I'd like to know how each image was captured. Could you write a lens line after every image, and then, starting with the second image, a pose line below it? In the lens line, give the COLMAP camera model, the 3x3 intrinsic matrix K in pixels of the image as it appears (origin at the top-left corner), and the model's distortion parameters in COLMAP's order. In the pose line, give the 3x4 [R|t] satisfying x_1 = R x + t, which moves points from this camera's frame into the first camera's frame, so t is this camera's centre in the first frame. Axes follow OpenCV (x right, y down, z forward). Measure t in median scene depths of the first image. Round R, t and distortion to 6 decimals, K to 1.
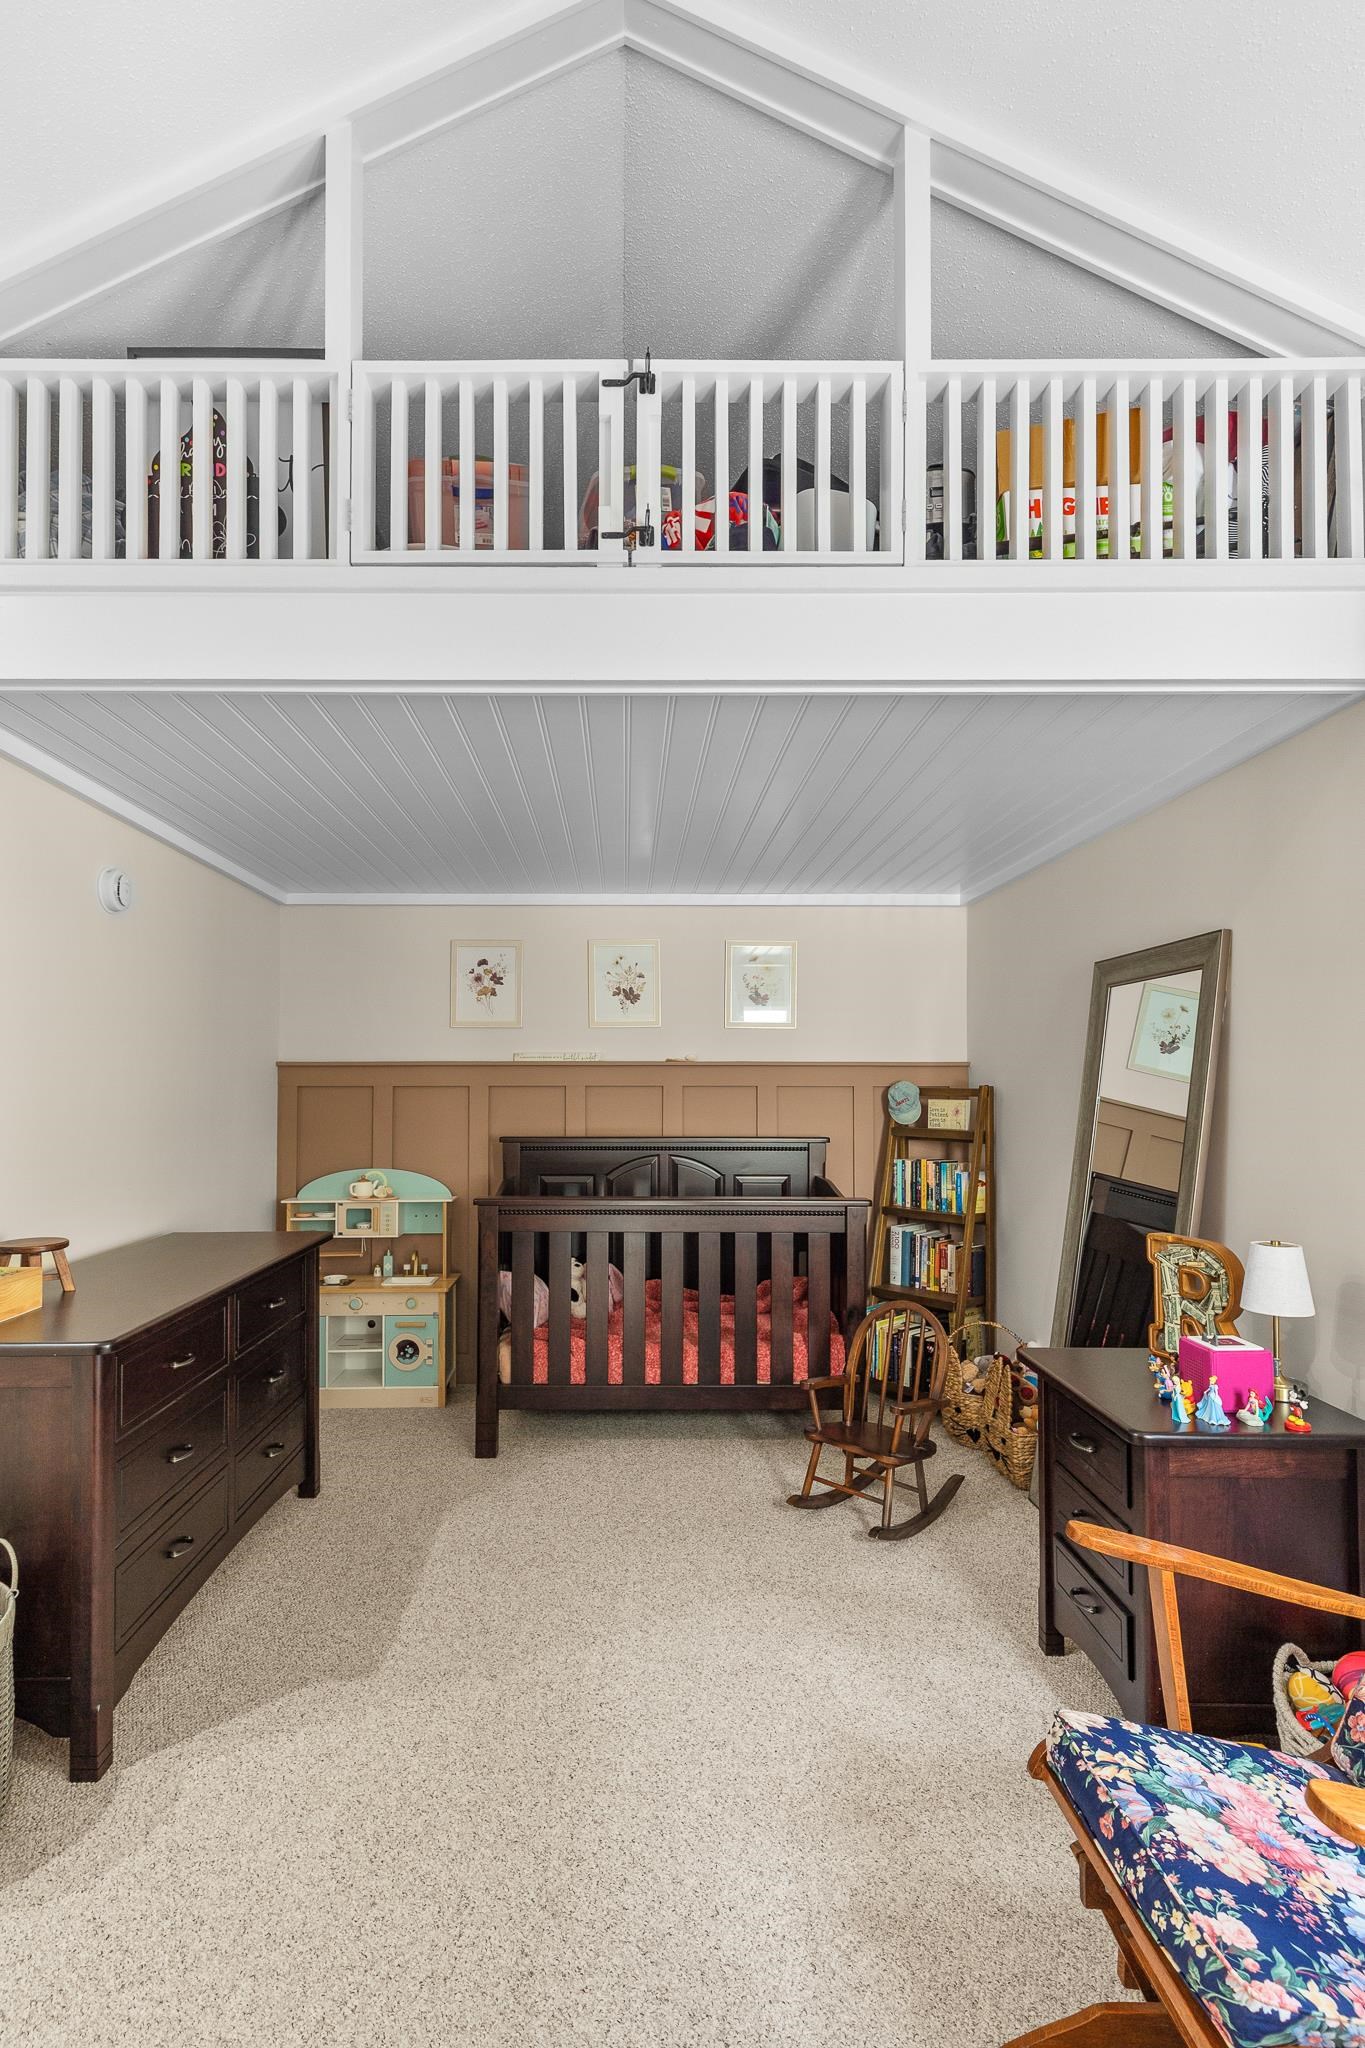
lens RADIAL K [[948.2, 0, 690.0], [0, 948.2, 1022.7], [0, 0, 1]] dist [0.000767, -0.000721]
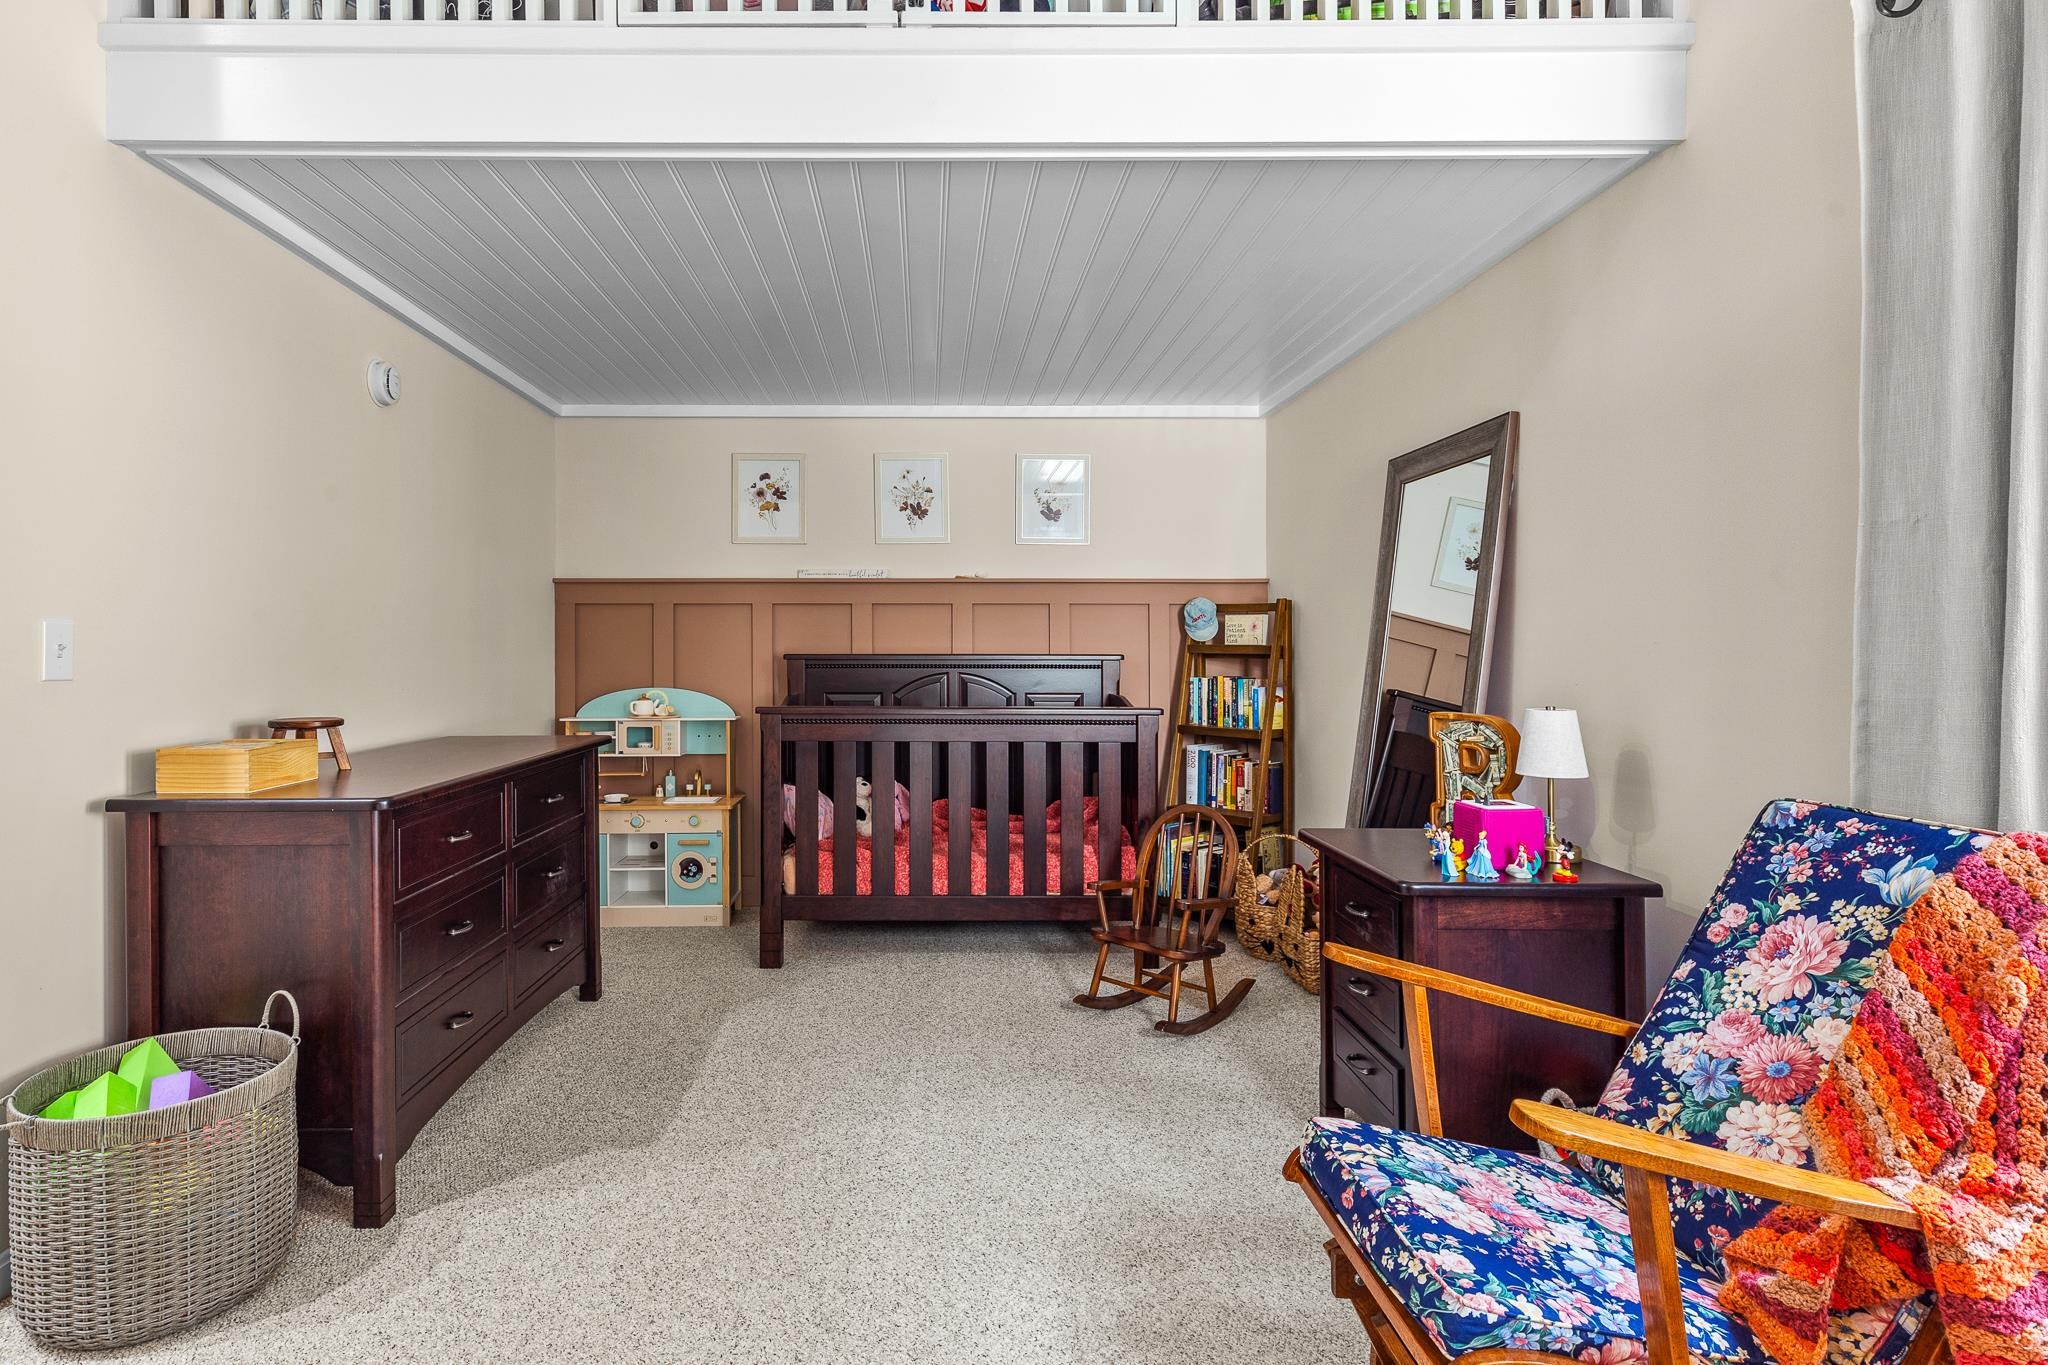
lens RADIAL K [[1052.5, 0, 1024.0], [0, 1052.5, 682.5], [0, 0, 1]] dist [0.001884, -0.000387]
pose [[0.999980, -0.006149, 0.001540, 0.052360], [0.006125, 0.999871, 0.014837, 0.161466], [-0.001631, -0.014827, 0.999889, -0.096355]]
